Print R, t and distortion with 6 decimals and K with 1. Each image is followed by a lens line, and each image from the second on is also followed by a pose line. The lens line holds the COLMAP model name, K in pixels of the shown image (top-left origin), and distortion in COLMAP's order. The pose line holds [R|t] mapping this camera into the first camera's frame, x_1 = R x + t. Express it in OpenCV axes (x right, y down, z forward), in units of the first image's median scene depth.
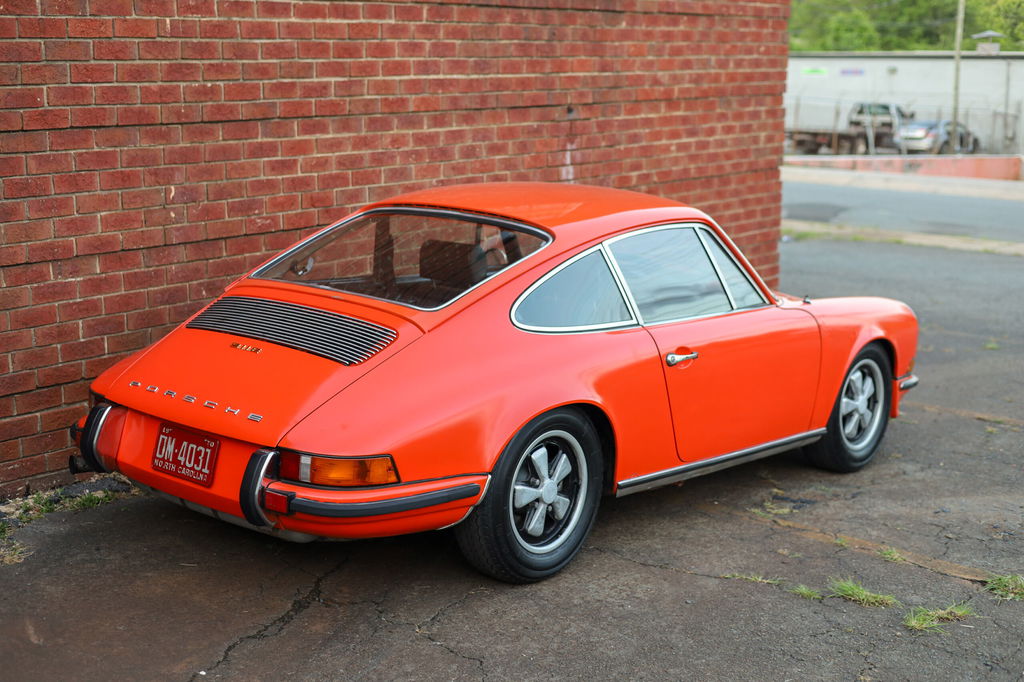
lens RADIAL K [[1428.1, 0, 512.0], [0, 1428.1, 341.0], [0, 0, 1]] dist [0.043823, -0.182604]
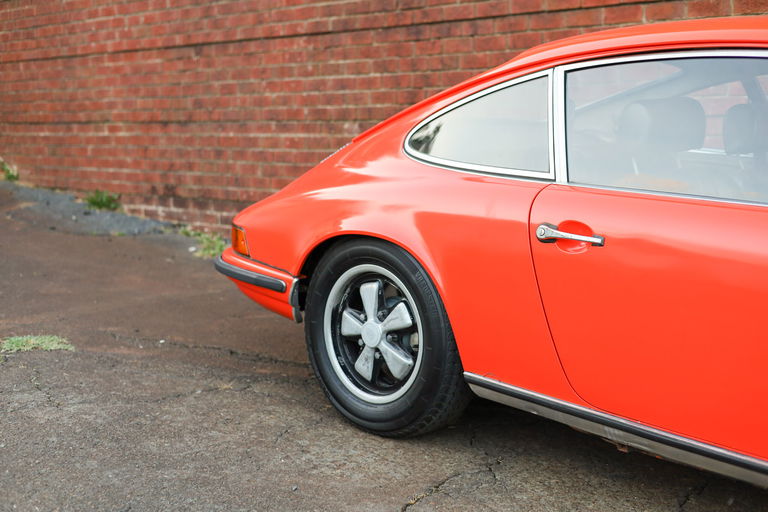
lens RADIAL K [[1071.1, 0, 384.0], [0, 1071.1, 256.0], [0, 0, 1]] dist [0.043823, -0.182604]
pose [[-0.071734, 0.118734, -0.990332, 0.585057], [-0.195097, 0.972040, 0.130672, -0.026384], [0.978157, 0.202585, -0.046563, 0.882538]]
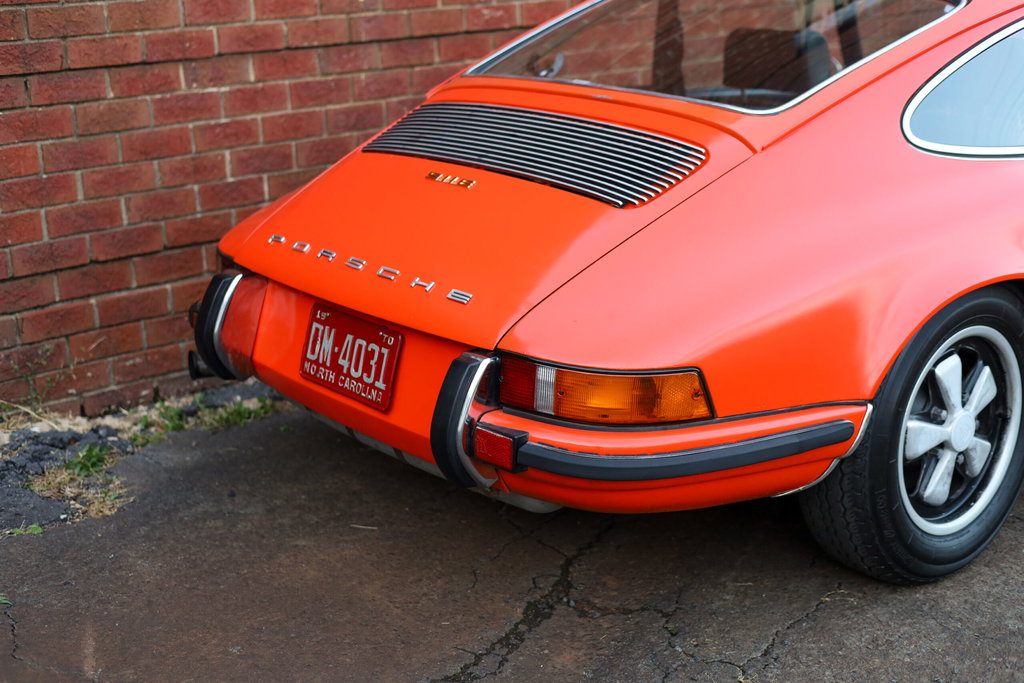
lens RADIAL K [[1457.7, 0, 512.0], [0, 1457.7, 341.5], [0, 0, 1]] dist [0.012253, 0.000794]
pose [[0.984885, 0.019583, -0.172096, -0.045273], [-0.004942, 0.996360, 0.085096, 0.016795], [0.173136, -0.082959, 0.981398, 0.333622]]
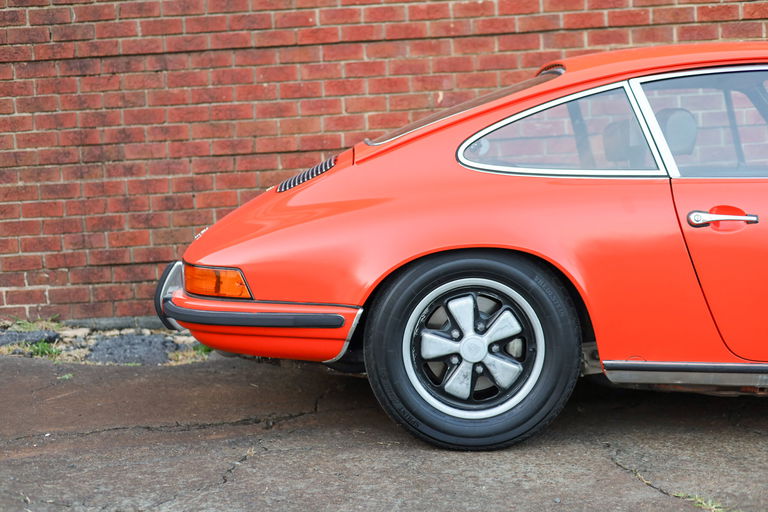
lens RADIAL K [[1071.1, 0, 384.0], [0, 1071.1, 256.0], [0, 0, 1]] dist [0.043823, -0.182604]
pose [[0.633858, 0.025488, -0.773030, 0.428188], [-0.099488, 0.993841, -0.048809, 0.074120], [0.767024, 0.107845, 0.632490, 0.458371]]
